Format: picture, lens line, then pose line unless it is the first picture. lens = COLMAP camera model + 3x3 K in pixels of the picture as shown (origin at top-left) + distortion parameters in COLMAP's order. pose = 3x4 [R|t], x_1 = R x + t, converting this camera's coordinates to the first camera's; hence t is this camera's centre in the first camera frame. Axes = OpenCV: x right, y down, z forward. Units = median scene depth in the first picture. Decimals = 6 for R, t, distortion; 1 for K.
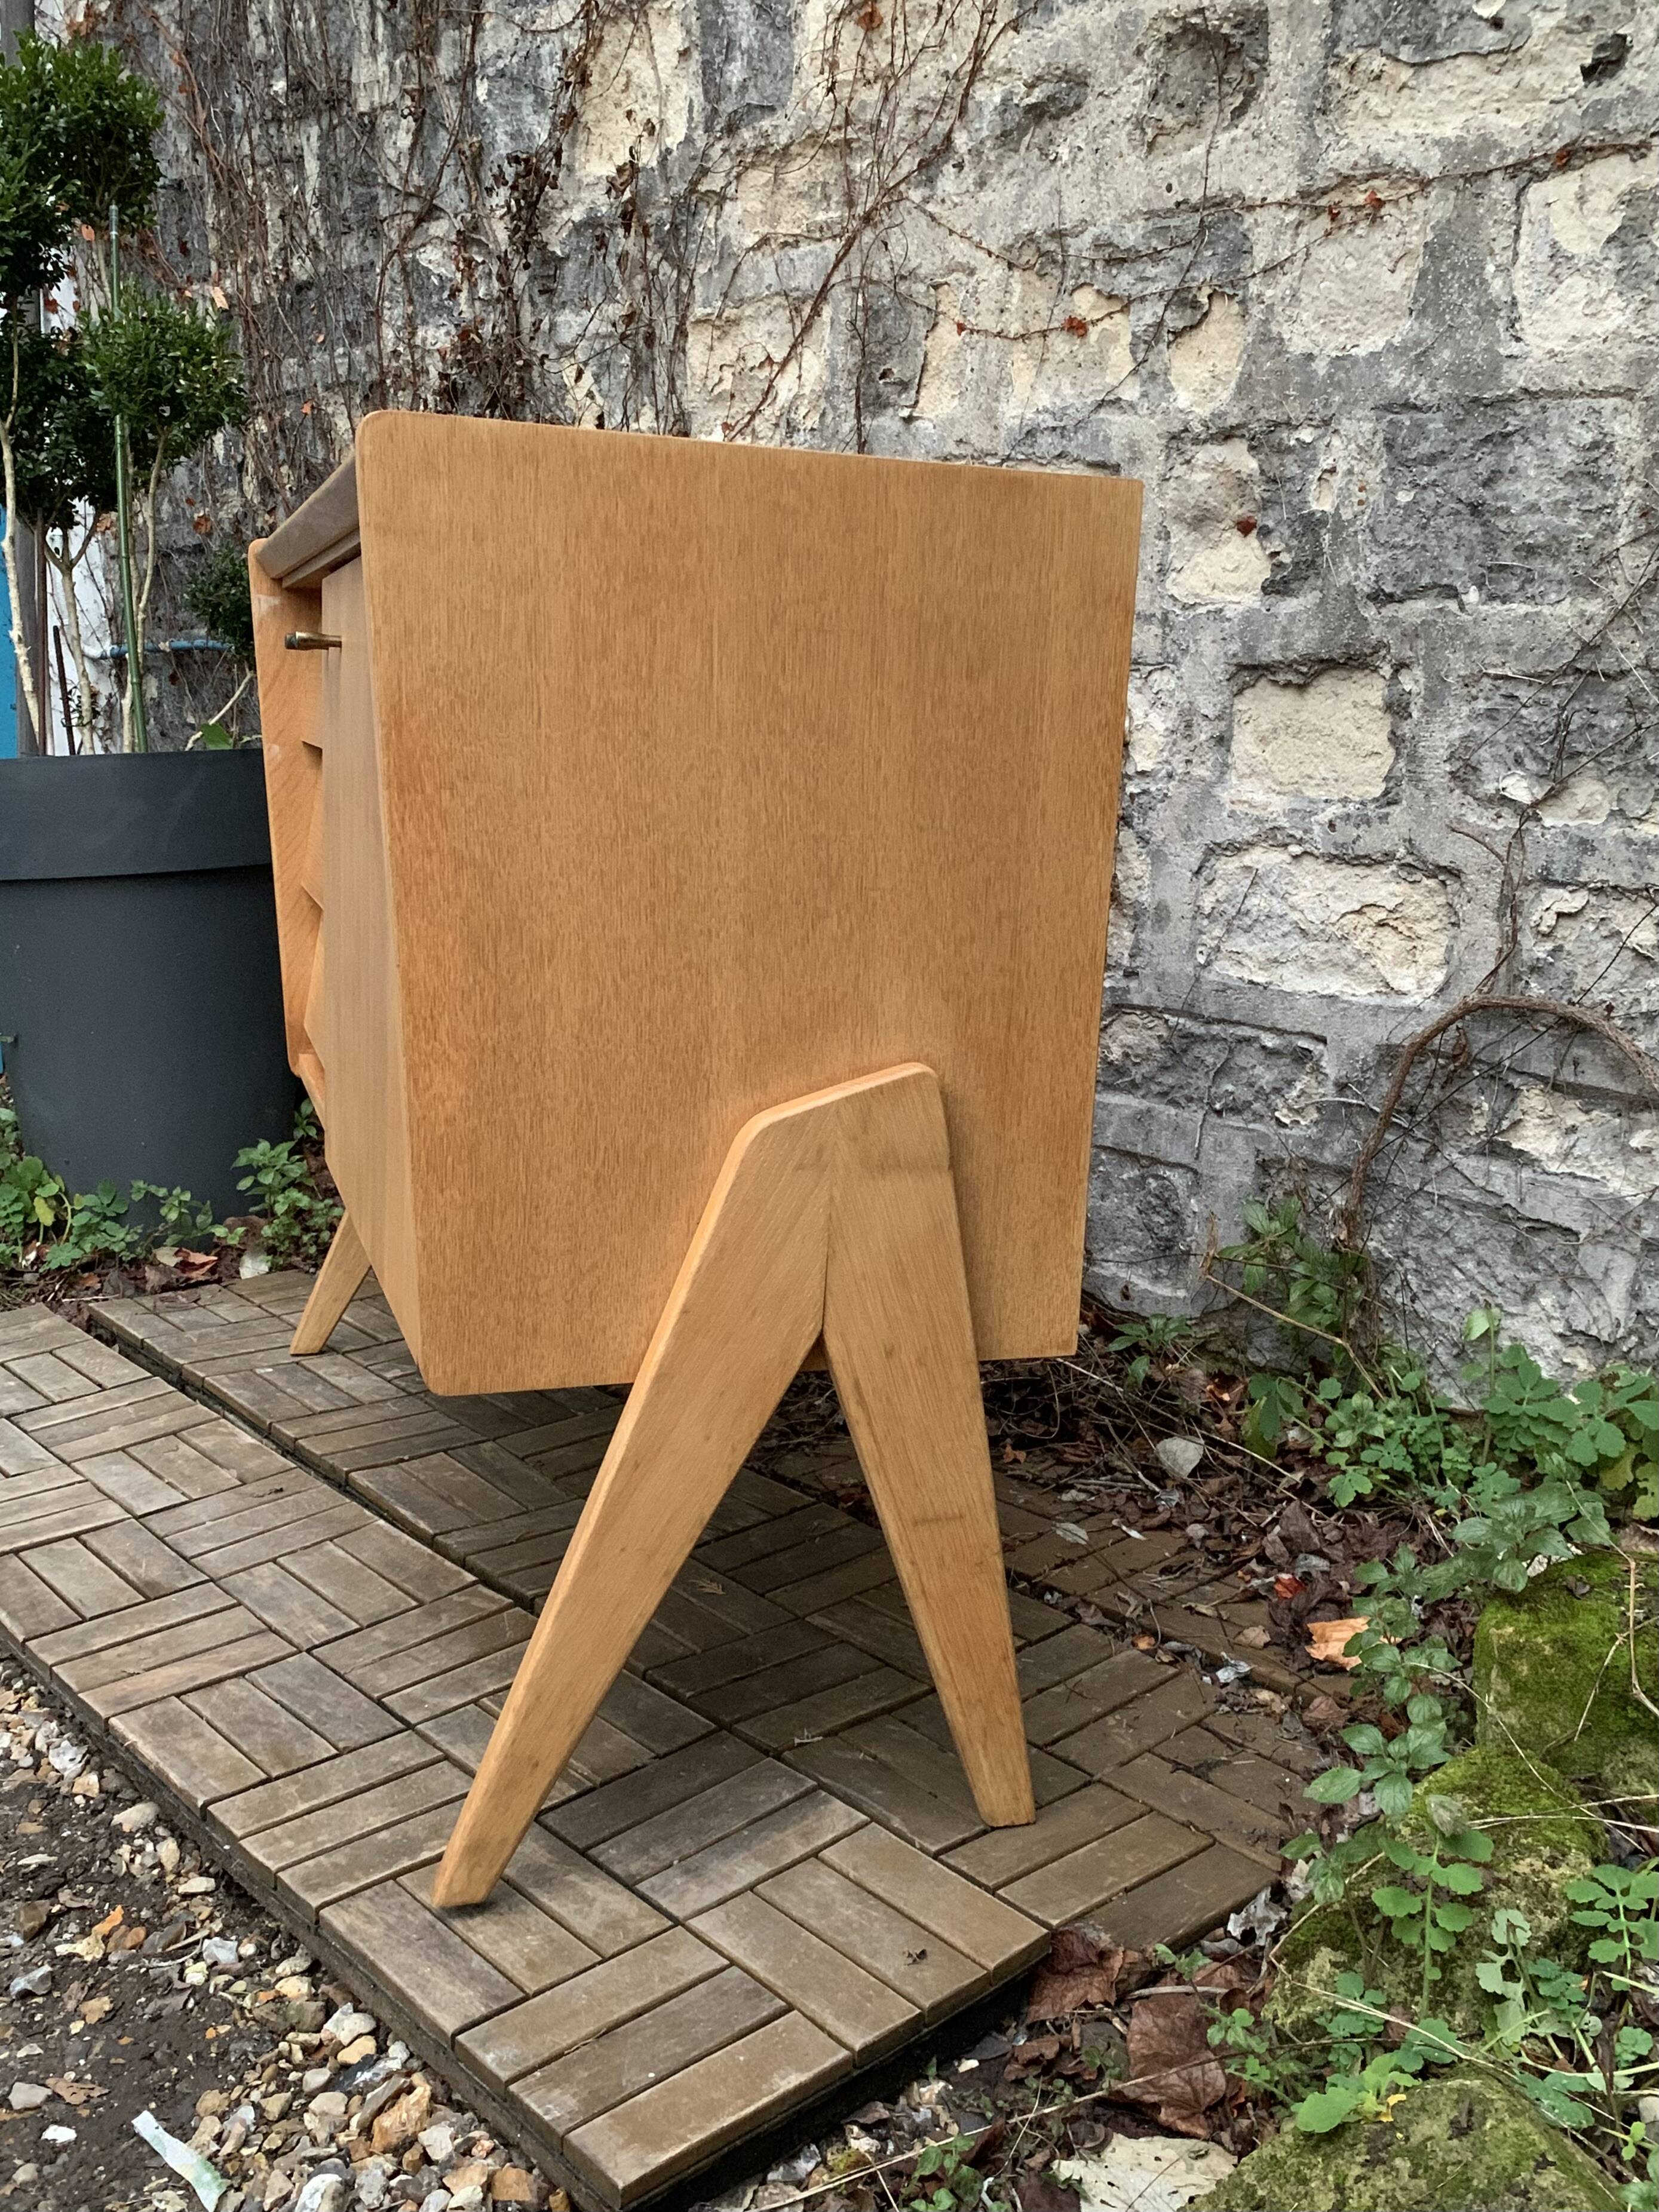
lens RADIAL K [[2015.6, 0, 826.9], [0, 2015.6, 1127.3], [0, 0, 1]] dist [-0.009227, 0.000000]
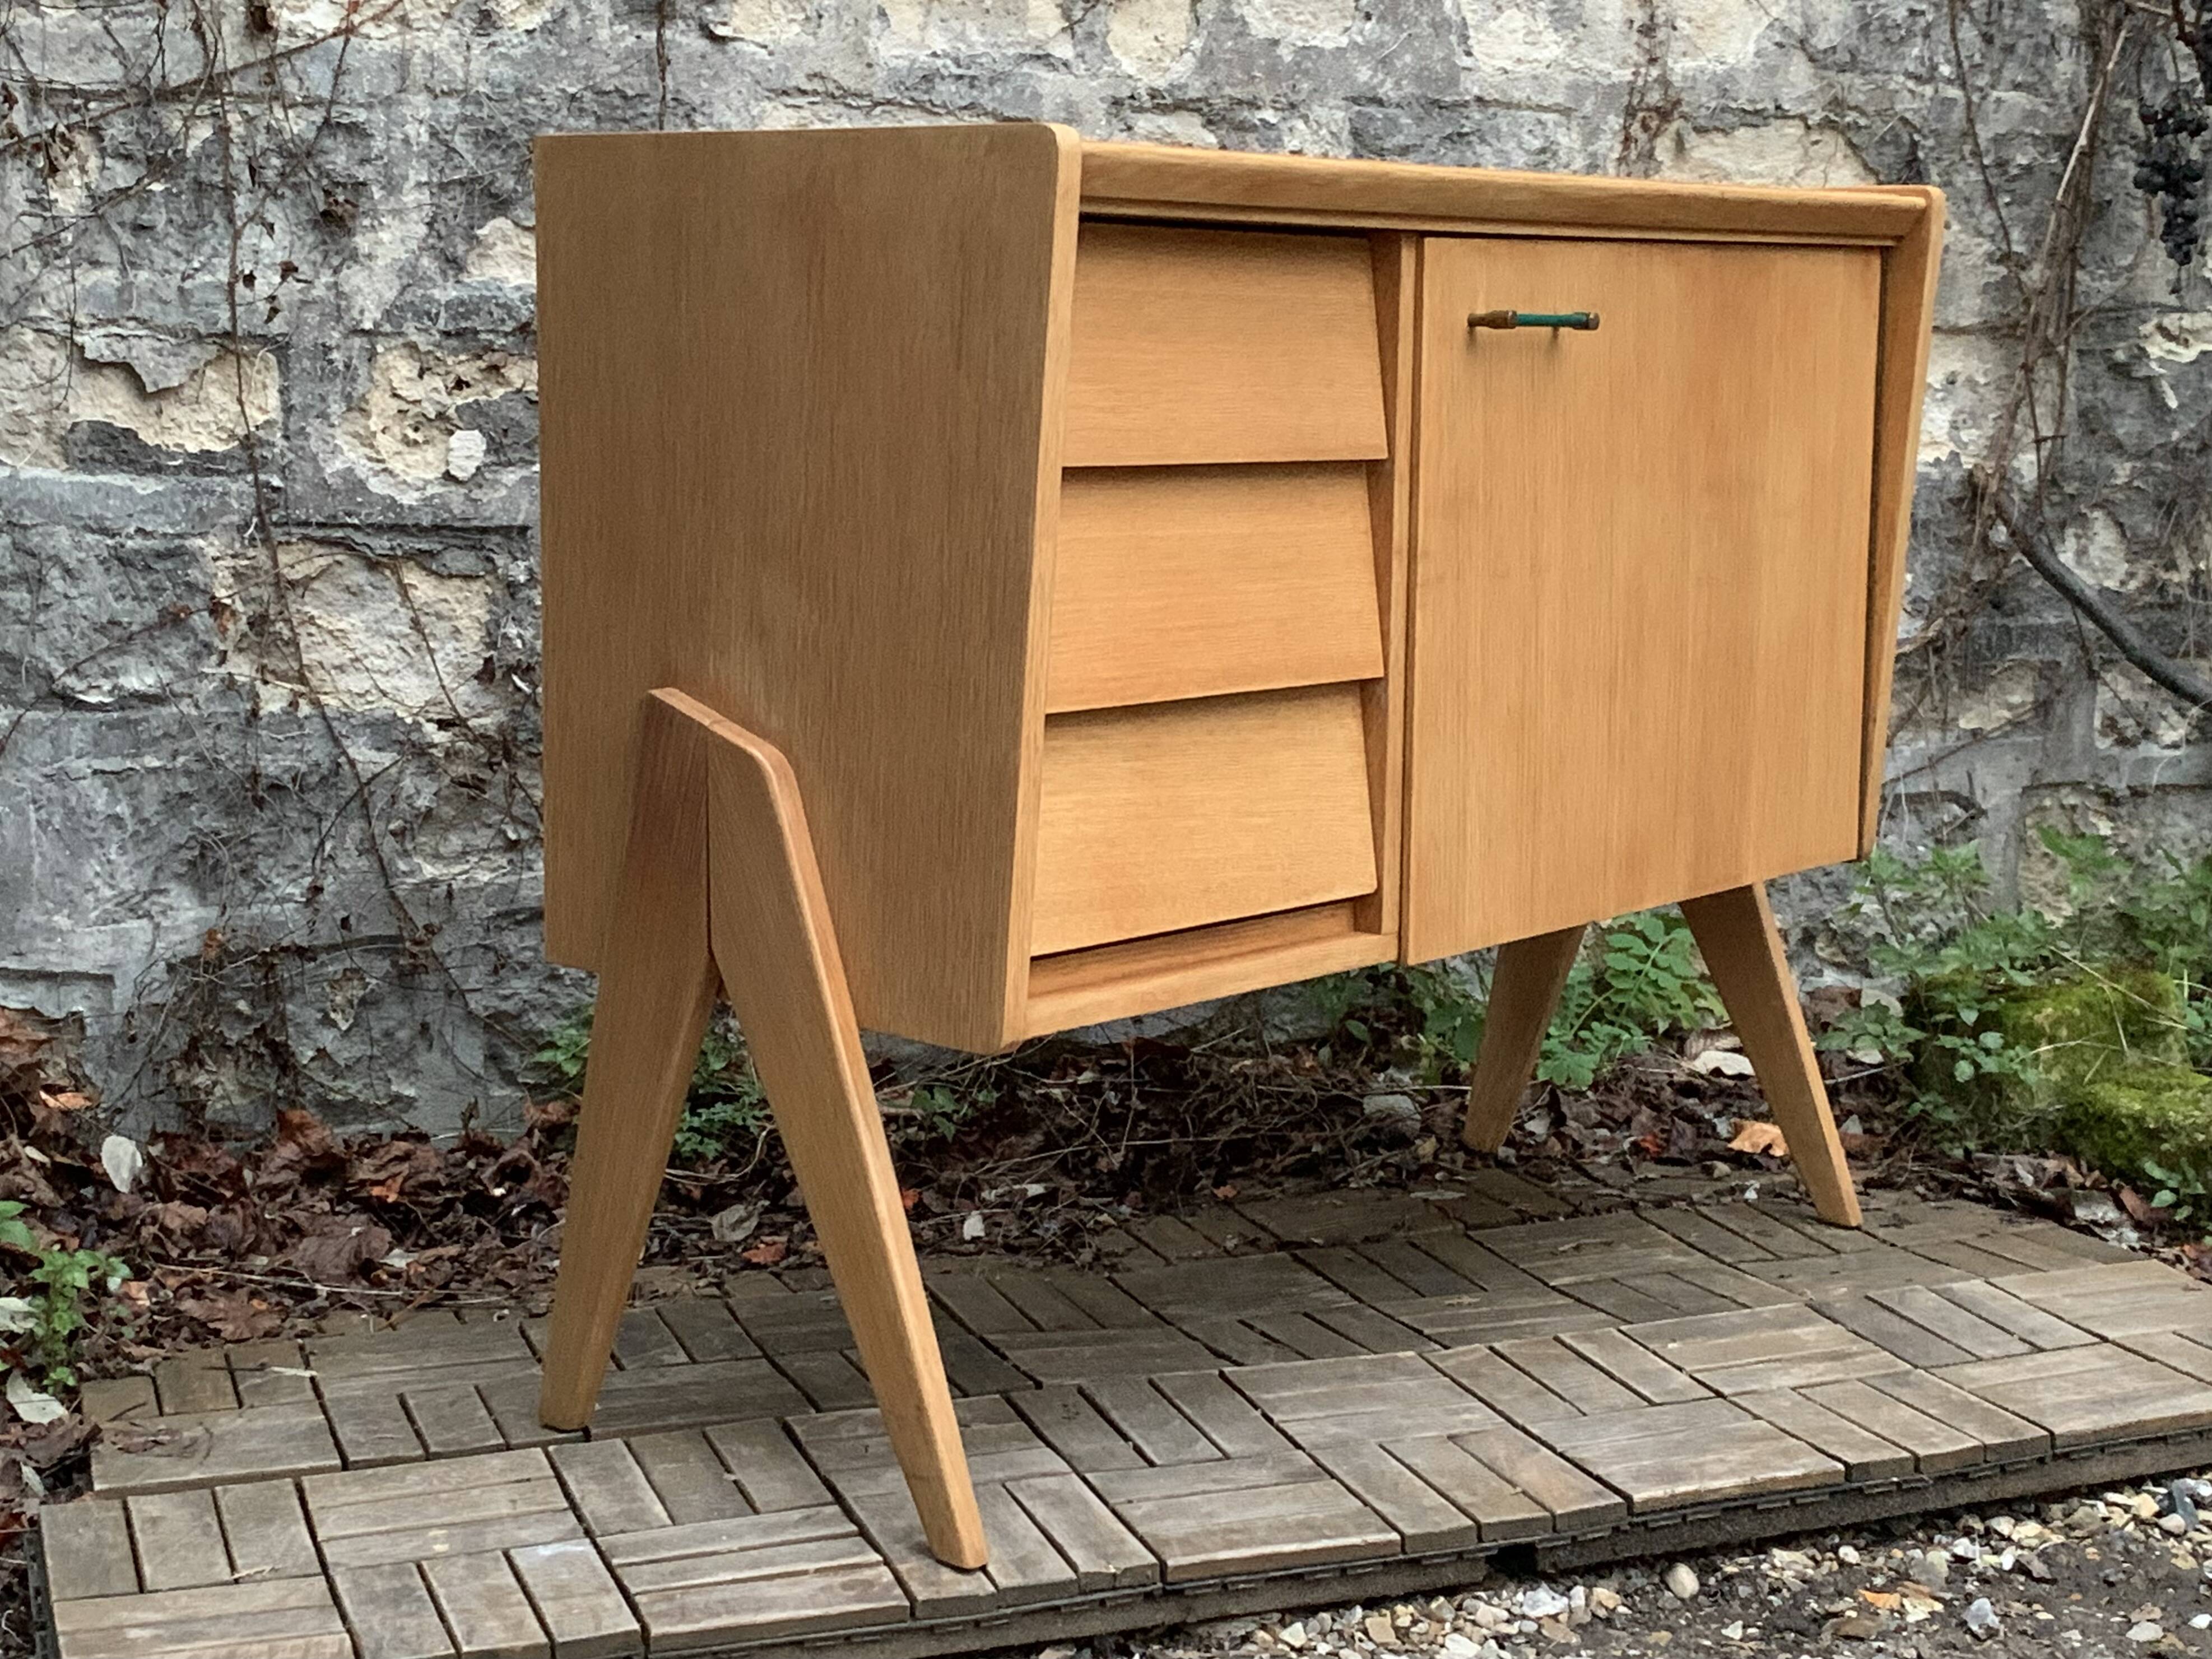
lens RADIAL K [[3362.9, 0, 1121.7], [0, 3362.9, 803.7], [0, 0, 1]] dist [0.088861, 0.000000]
pose [[0.361988, -0.127740, 0.923389, -1.385170], [0.218361, 0.974626, 0.049226, -0.097386], [-0.906247, 0.183813, 0.380696, 0.455316]]
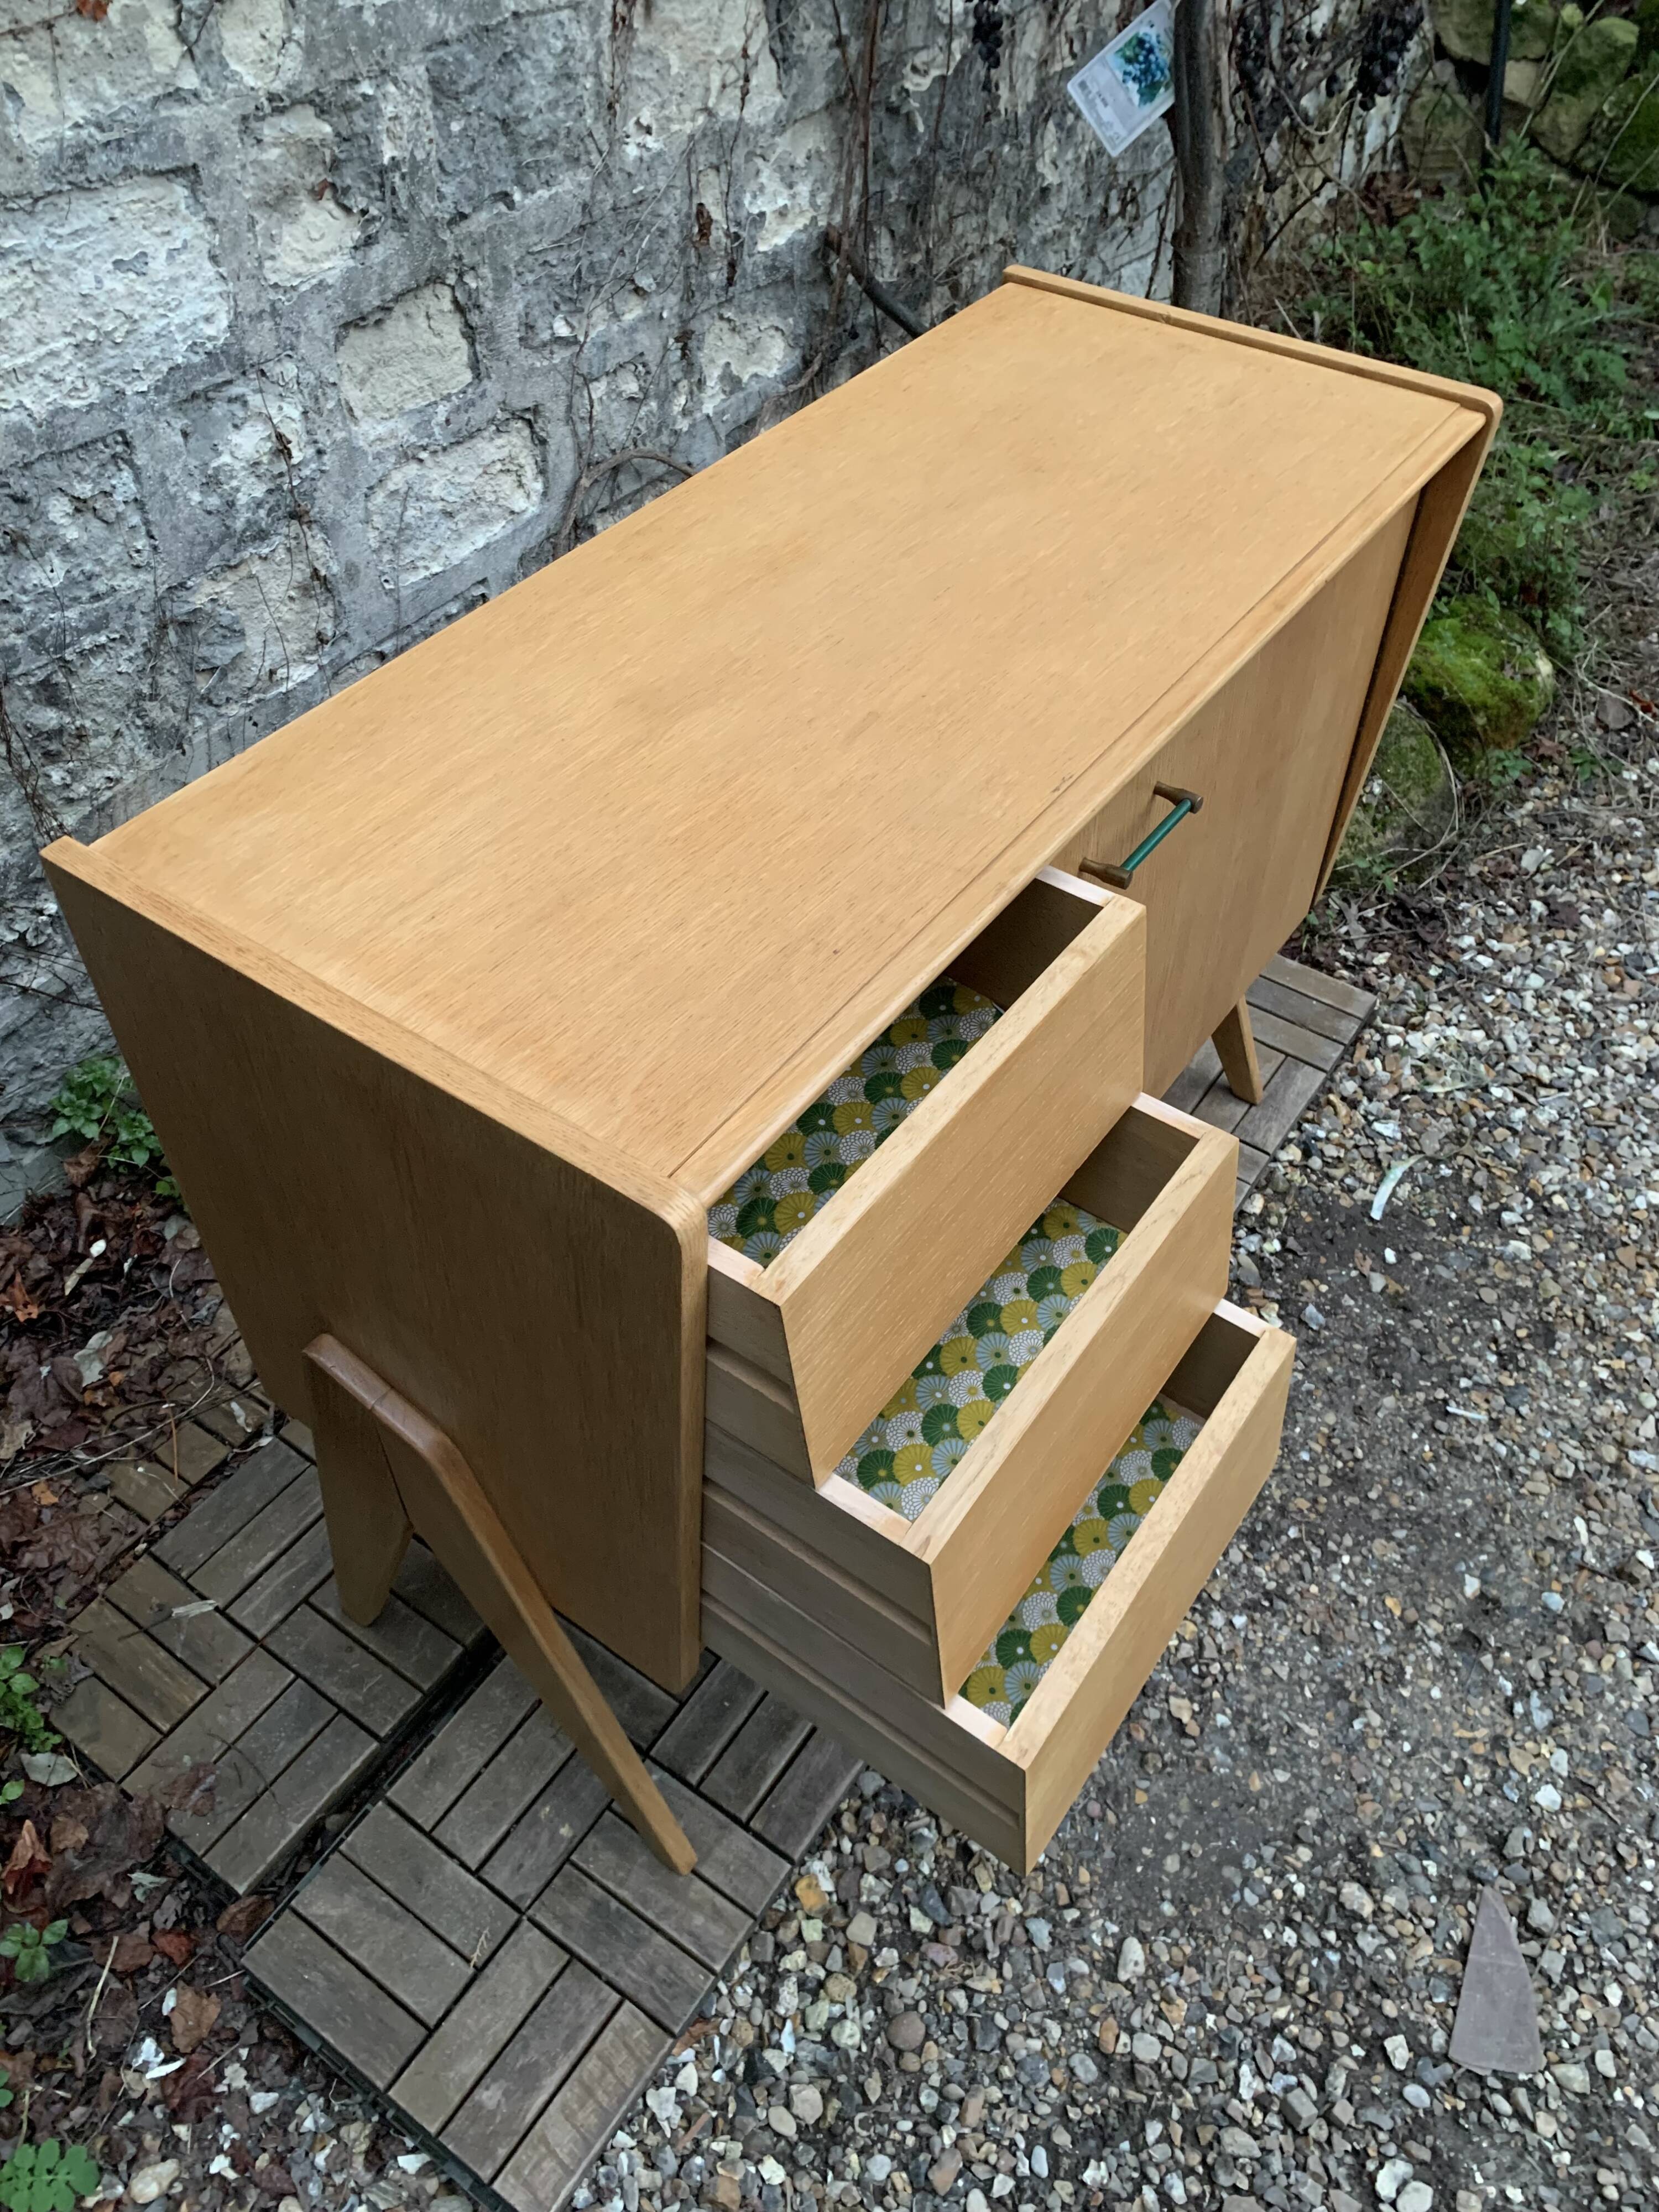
lens RADIAL K [[1687.3, 0, 819.0], [0, 1687.3, 1106.5], [0, 0, 1]] dist [0.012760, -0.014827]
pose [[-0.241892, -0.709001, 0.662424, -0.770676], [0.215450, 0.626410, 0.749128, -0.603744], [-0.946081, 0.323928, 0.001231, 0.911890]]
